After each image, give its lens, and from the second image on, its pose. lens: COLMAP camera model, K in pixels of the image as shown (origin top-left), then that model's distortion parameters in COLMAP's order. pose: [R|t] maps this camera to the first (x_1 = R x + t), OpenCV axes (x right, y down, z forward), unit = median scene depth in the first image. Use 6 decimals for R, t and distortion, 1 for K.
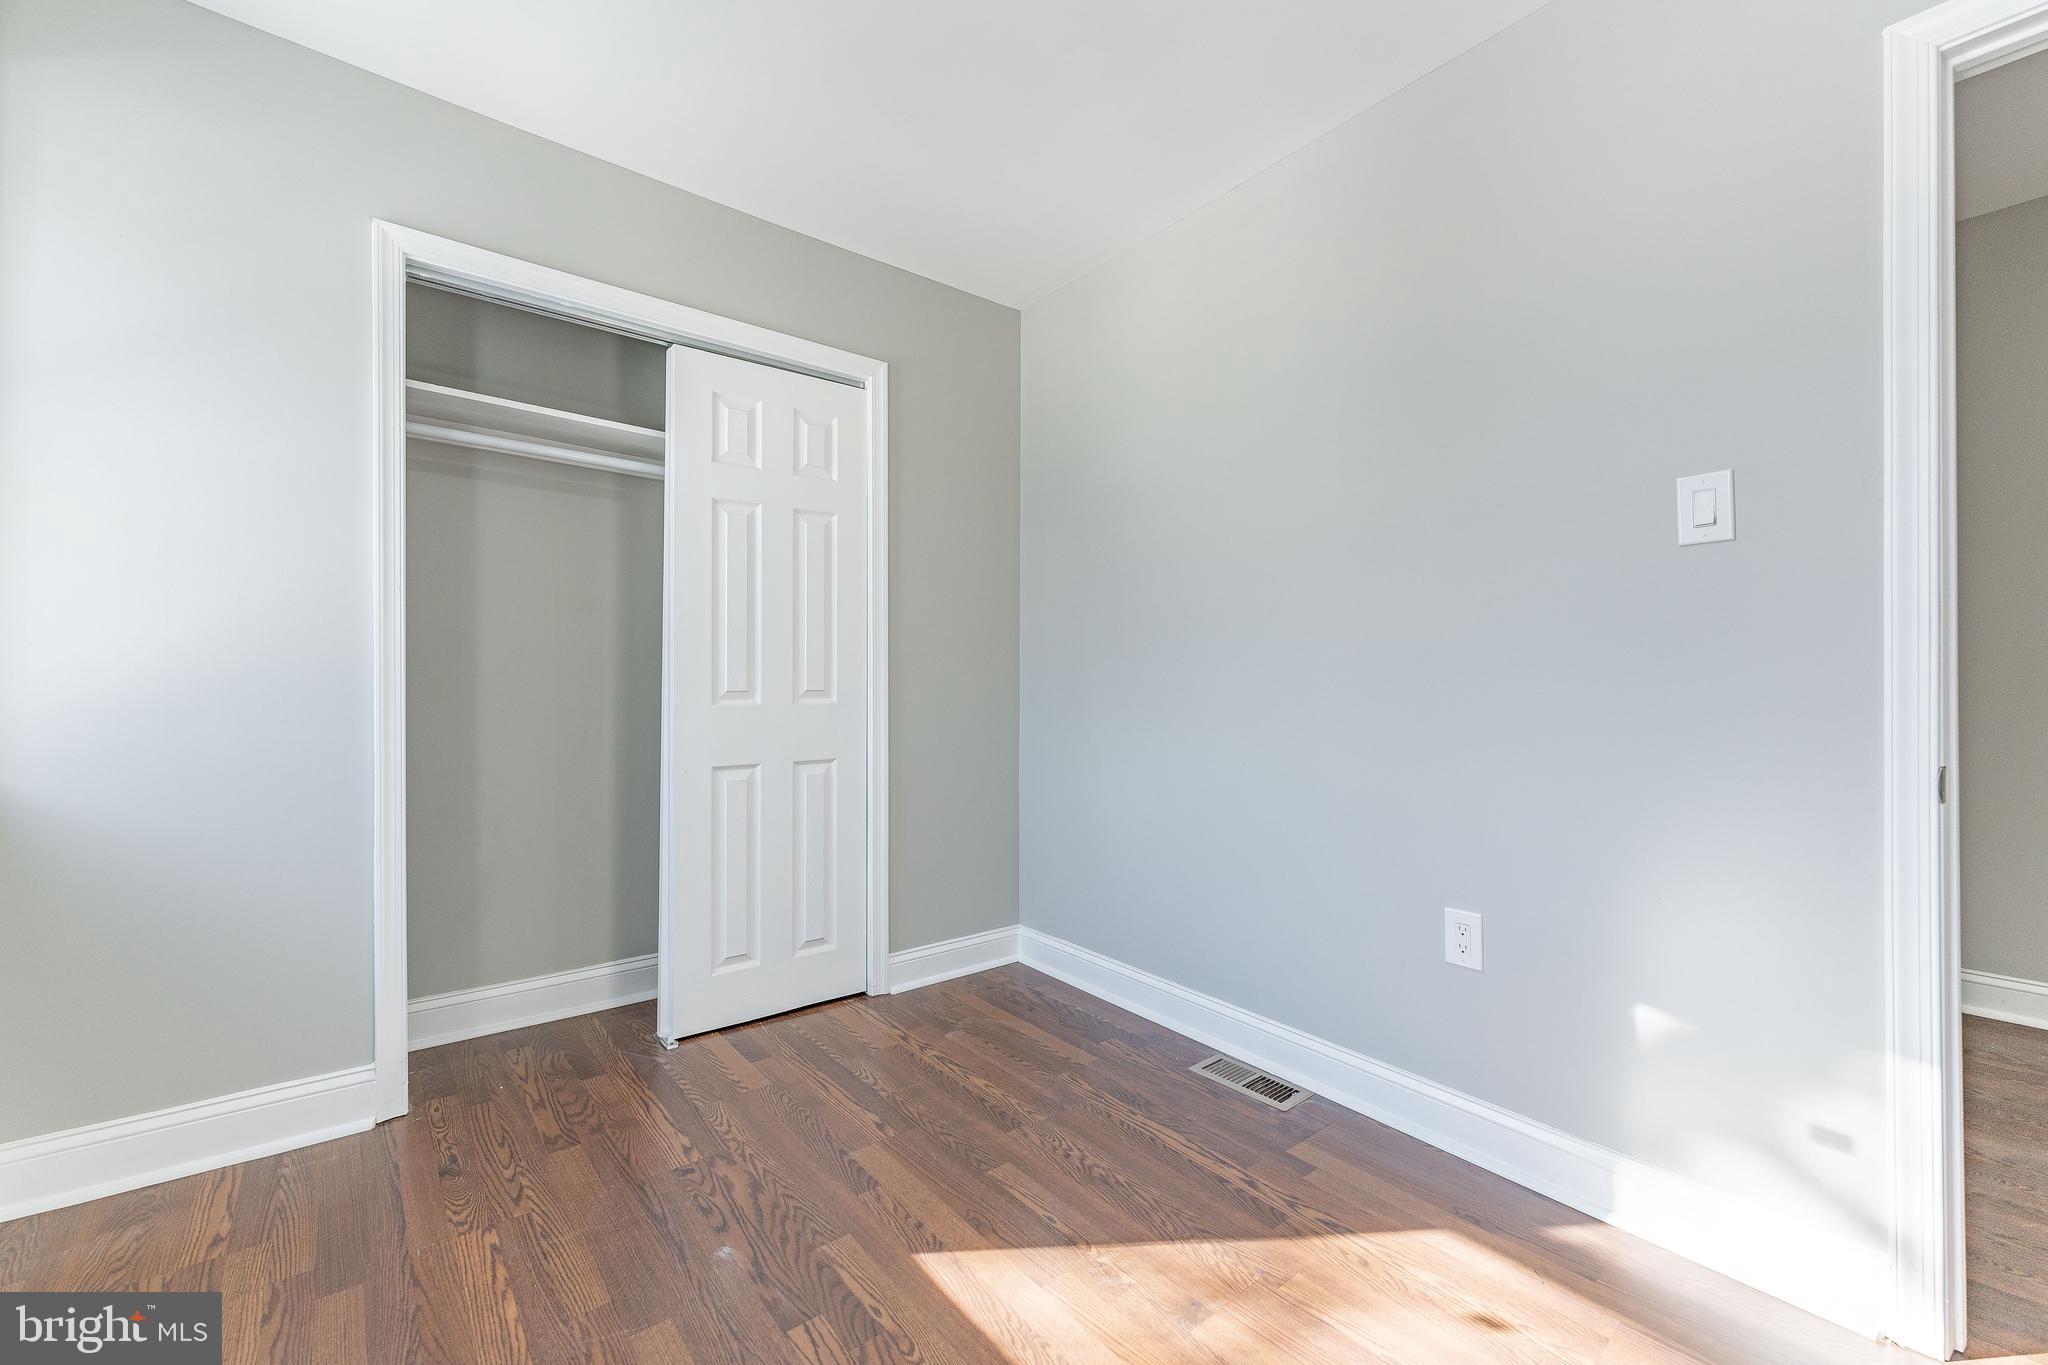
lens RADIAL K [[825.9, 0, 1022.0], [0, 825.9, 679.0], [0, 0, 1]] dist [0.001815, 0.000015]
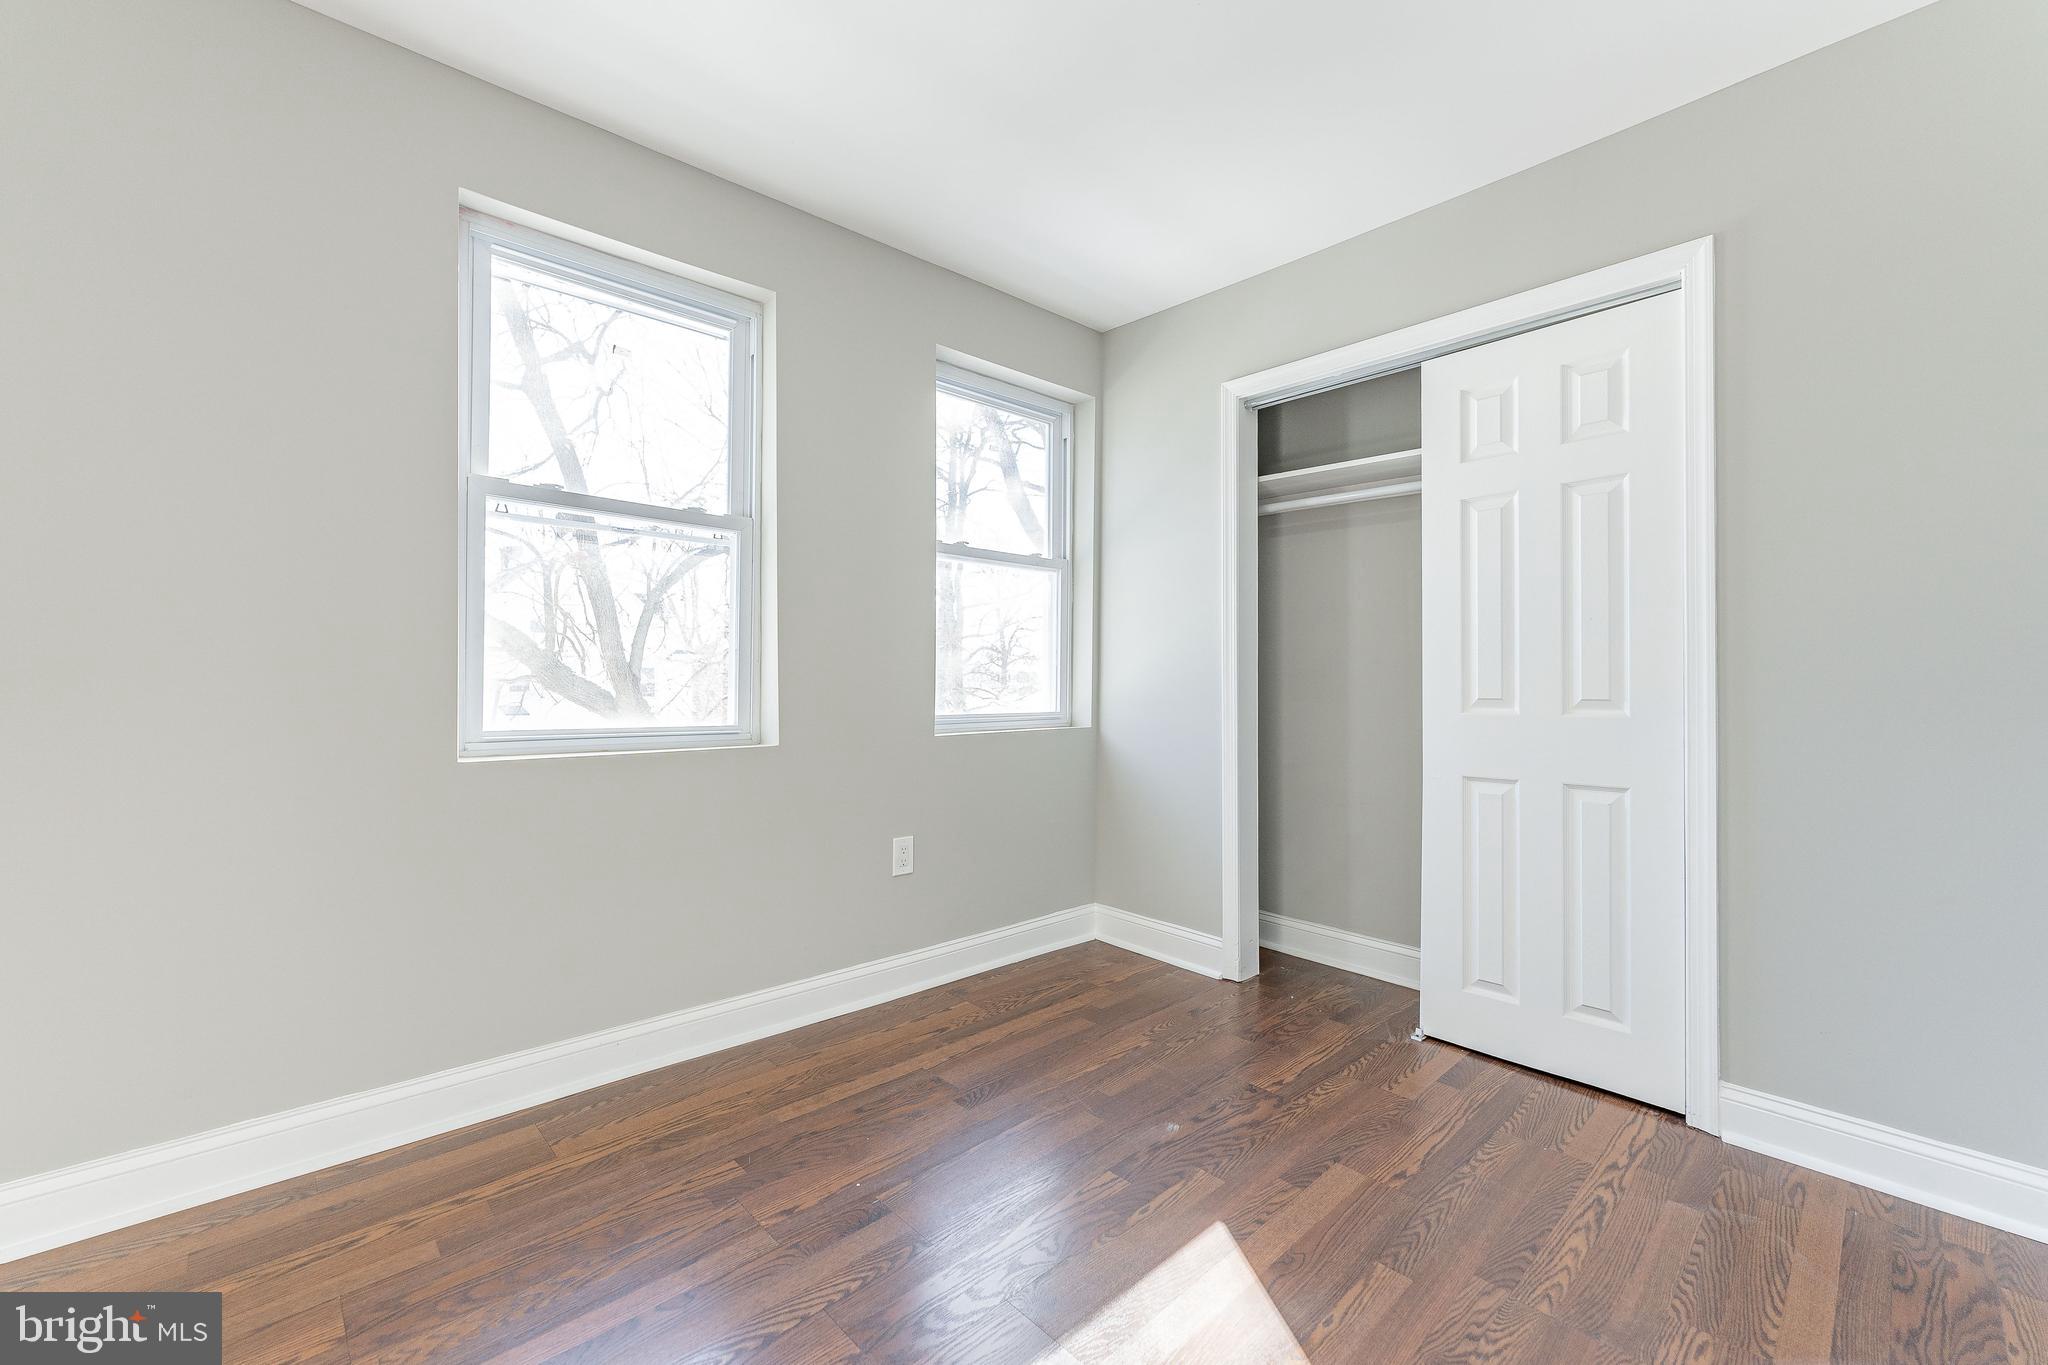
lens RADIAL K [[820.7, 0, 997.9], [0, 820.7, 685.0], [0, 0, 1]] dist [0.000620, 0.000320]
pose [[0.056385, -0.001197, -0.998408, 0.576427], [0.001590, 0.999998, -0.001109, -0.000761], [0.998408, -0.001525, 0.056387, 0.410921]]
